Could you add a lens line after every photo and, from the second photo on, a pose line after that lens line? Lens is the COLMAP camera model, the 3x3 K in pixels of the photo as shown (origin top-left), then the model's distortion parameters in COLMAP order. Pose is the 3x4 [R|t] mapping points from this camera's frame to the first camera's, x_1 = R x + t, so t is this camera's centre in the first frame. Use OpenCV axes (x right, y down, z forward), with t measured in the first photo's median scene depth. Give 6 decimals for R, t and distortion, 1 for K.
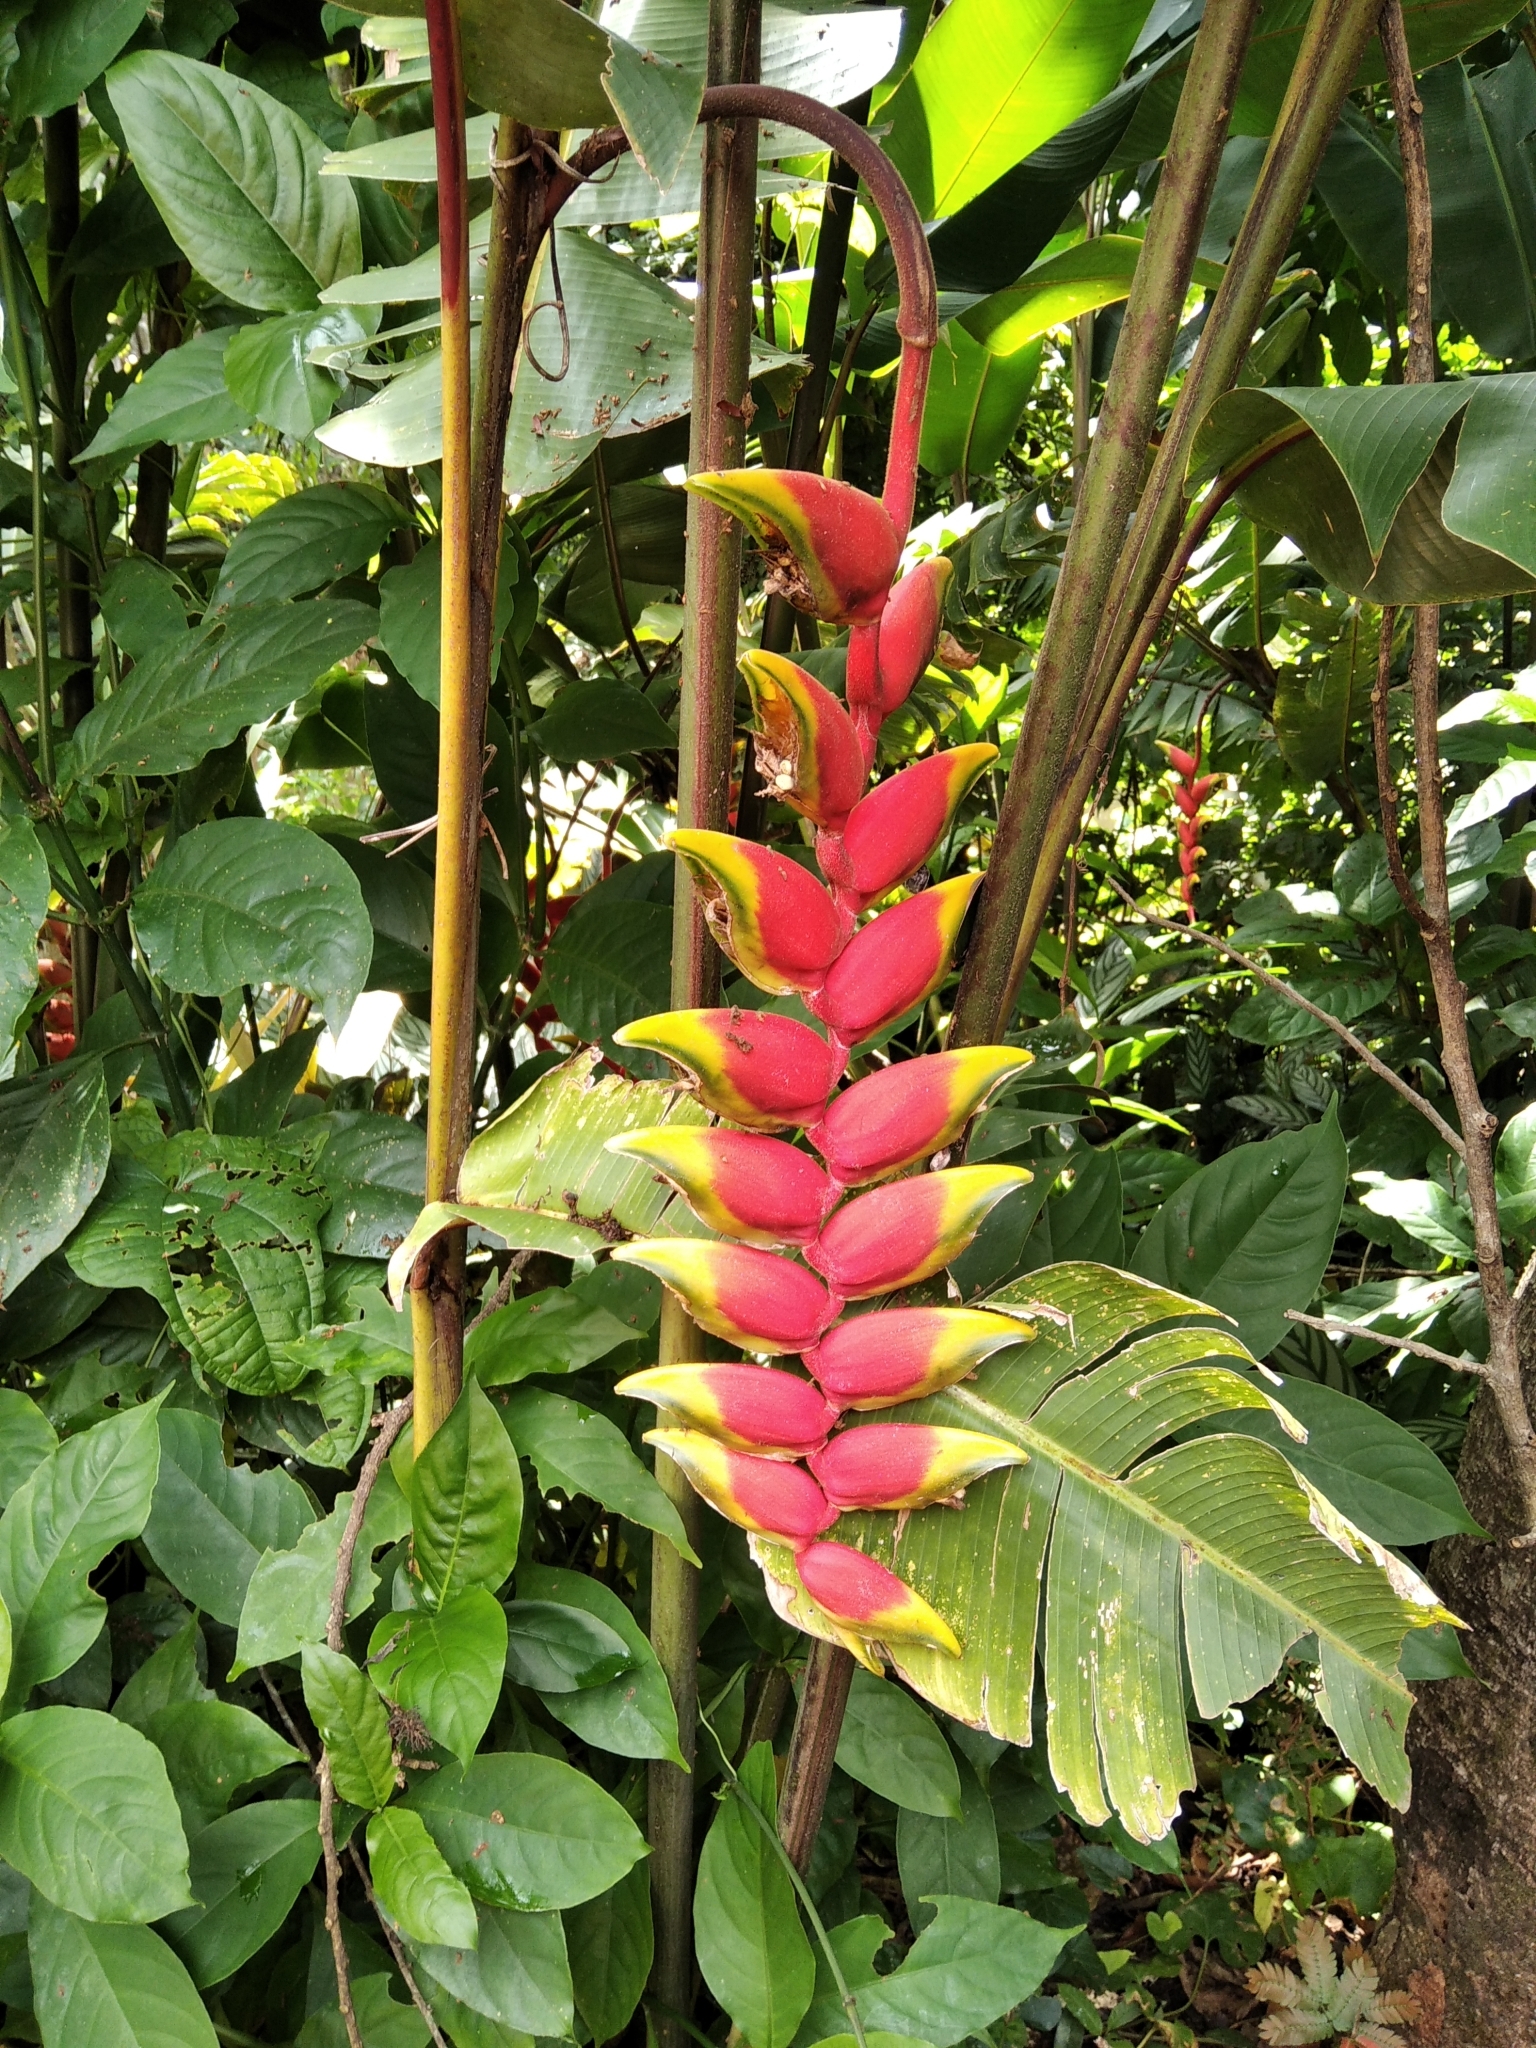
lens RADIAL K [[1536.6, 0, 768.0], [0, 1536.6, 1024.0], [0, 0, 1]] dist [0.098770, -0.113320]
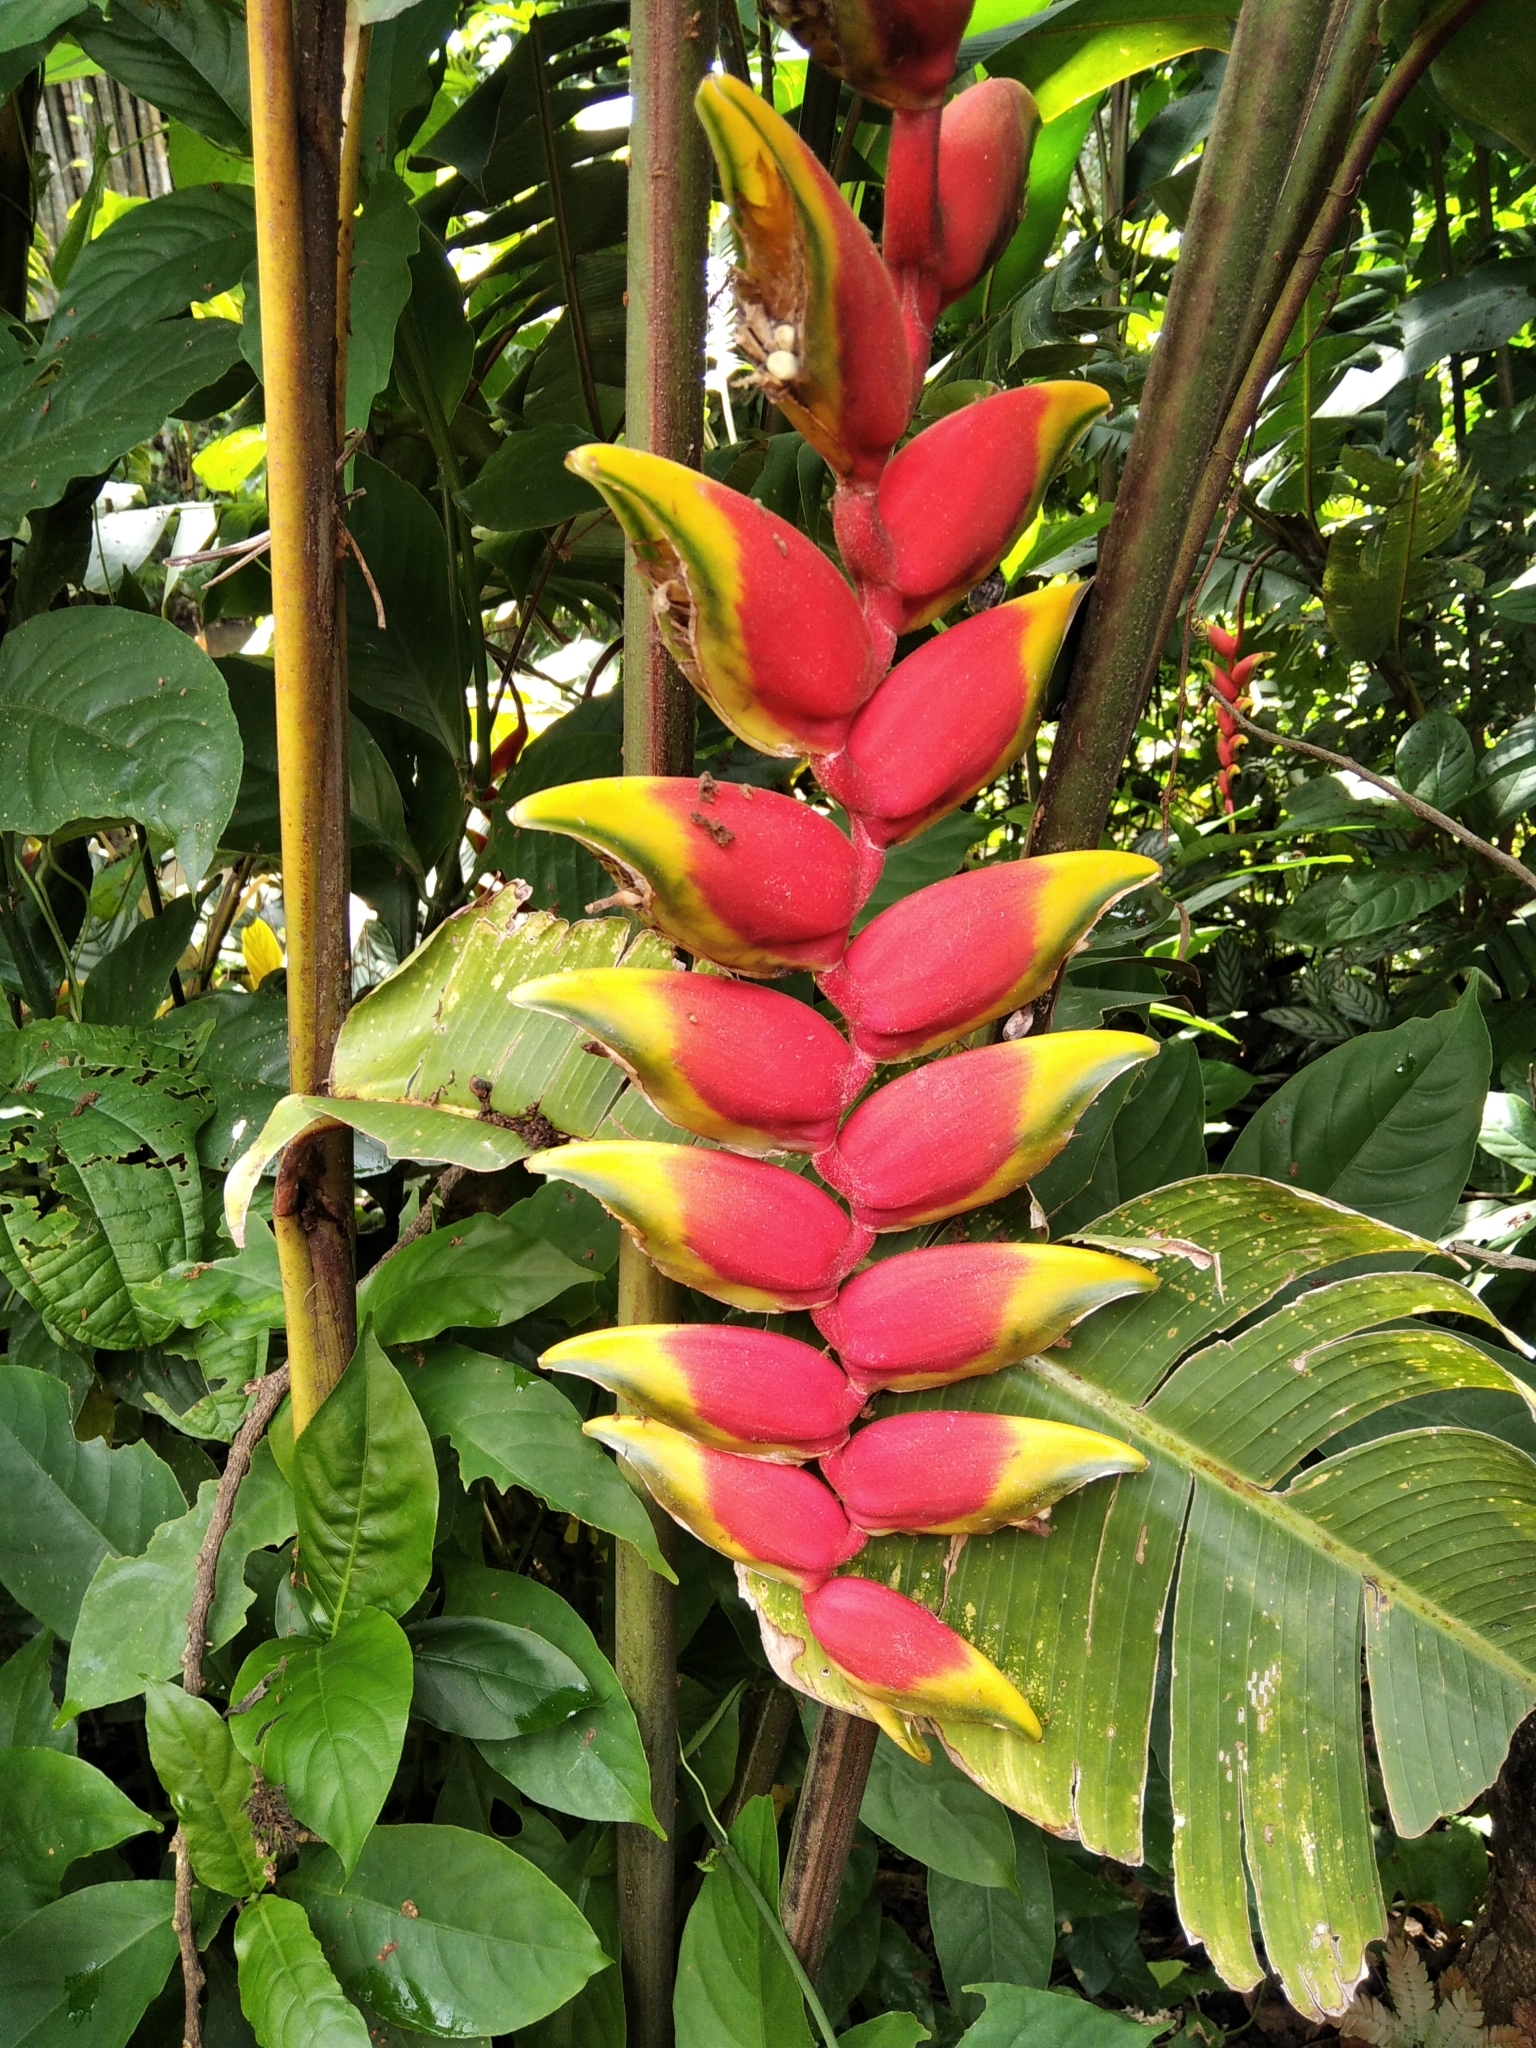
lens RADIAL K [[1554.0, 0, 748.5], [0, 1554.0, 995.7], [0, 0, 1]] dist [0.063852, -0.058602]
pose [[0.999877, -0.003264, -0.015322, 0.004195], [0.003727, 0.999535, 0.030277, 0.045589], [0.015217, -0.030330, 0.999424, 0.266757]]
